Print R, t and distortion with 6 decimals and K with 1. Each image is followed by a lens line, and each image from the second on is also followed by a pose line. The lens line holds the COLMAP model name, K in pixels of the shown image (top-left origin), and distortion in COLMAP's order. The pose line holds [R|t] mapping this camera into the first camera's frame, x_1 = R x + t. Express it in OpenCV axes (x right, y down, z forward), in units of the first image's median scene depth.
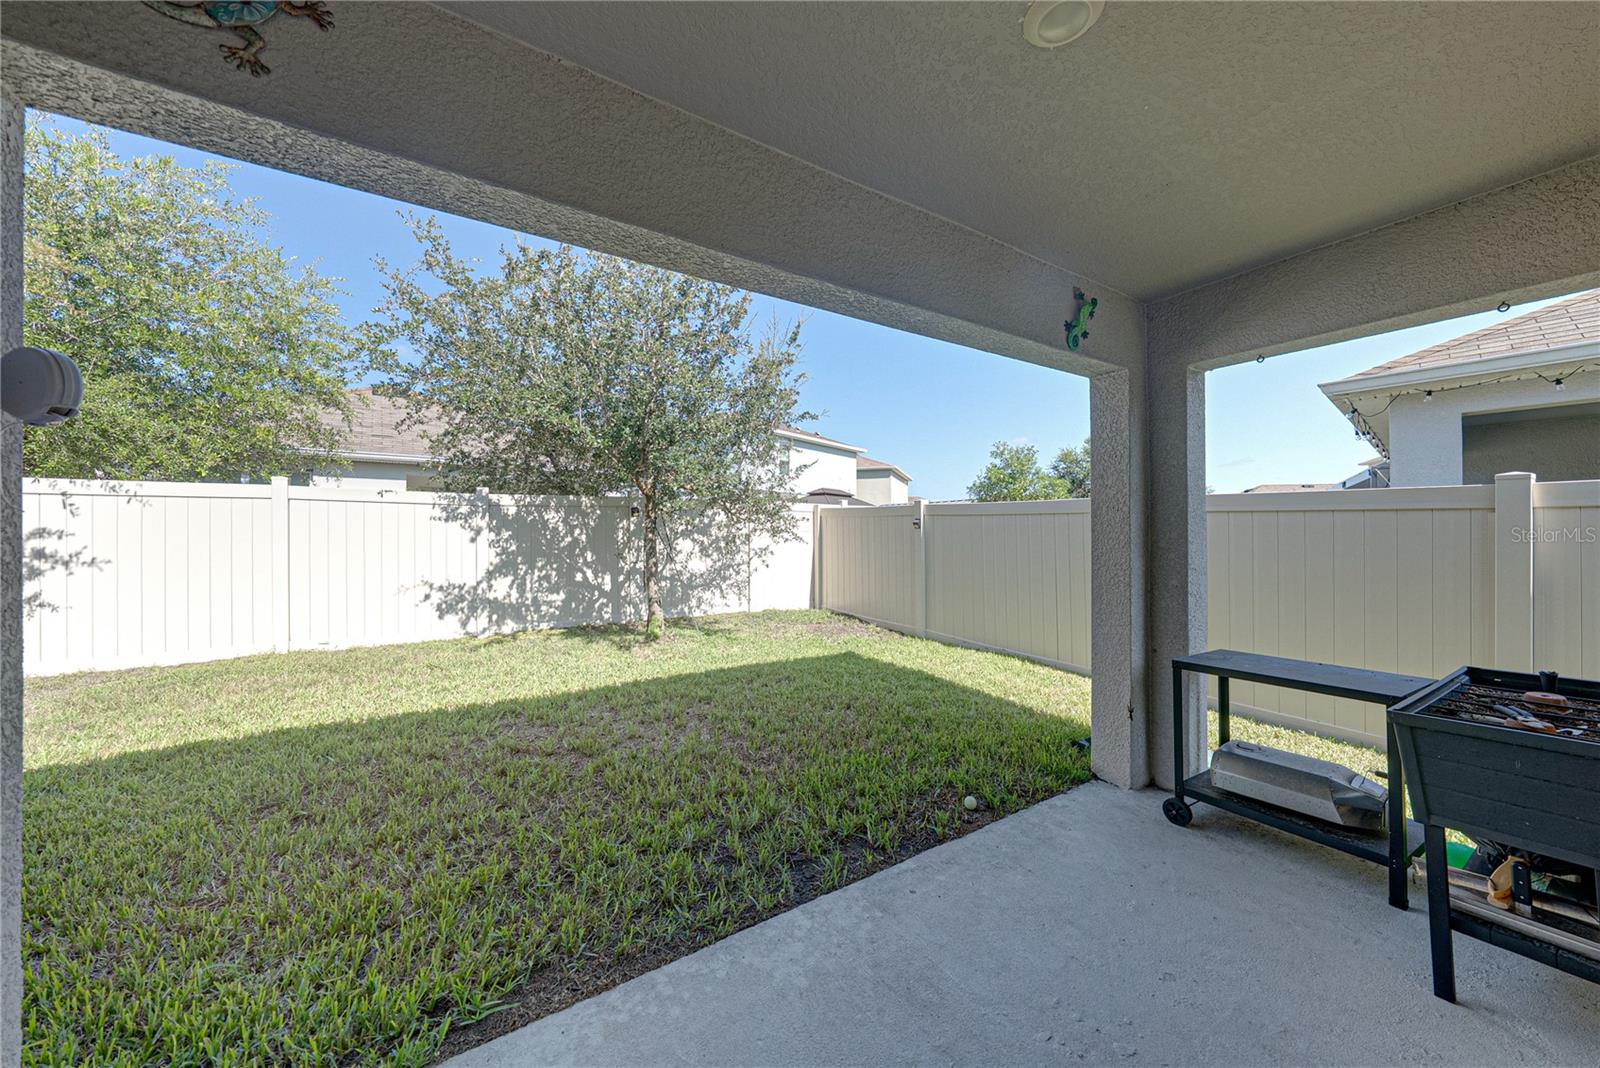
lens RADIAL K [[556.9, 0, 792.7], [0, 556.9, 531.4], [0, 0, 1]] dist [-0.004616, 0.000887]
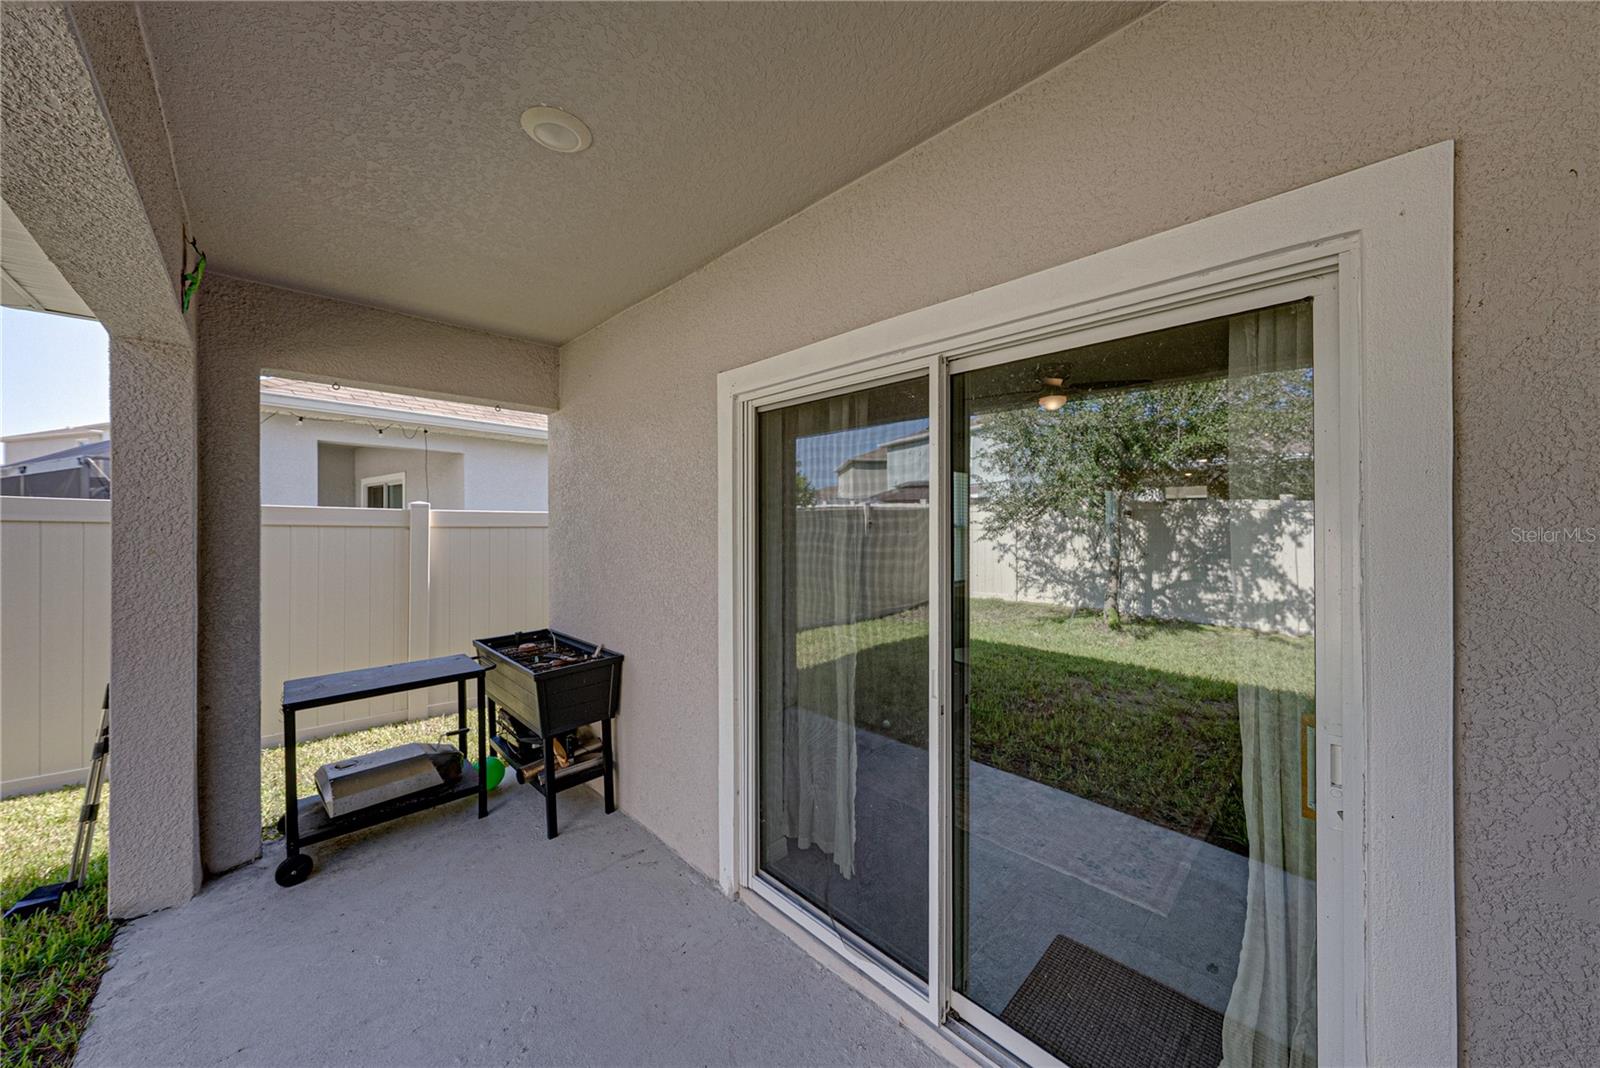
lens RADIAL K [[556.9, 0, 824.0], [0, 556.9, 521.2], [0, 0, 1]] dist [-0.004616, 0.000887]
pose [[-0.252701, 0.000765, 0.967544, -0.398529], [-0.001326, 0.999998, -0.001137, -0.062591], [-0.967543, -0.001570, -0.252700, 0.396826]]
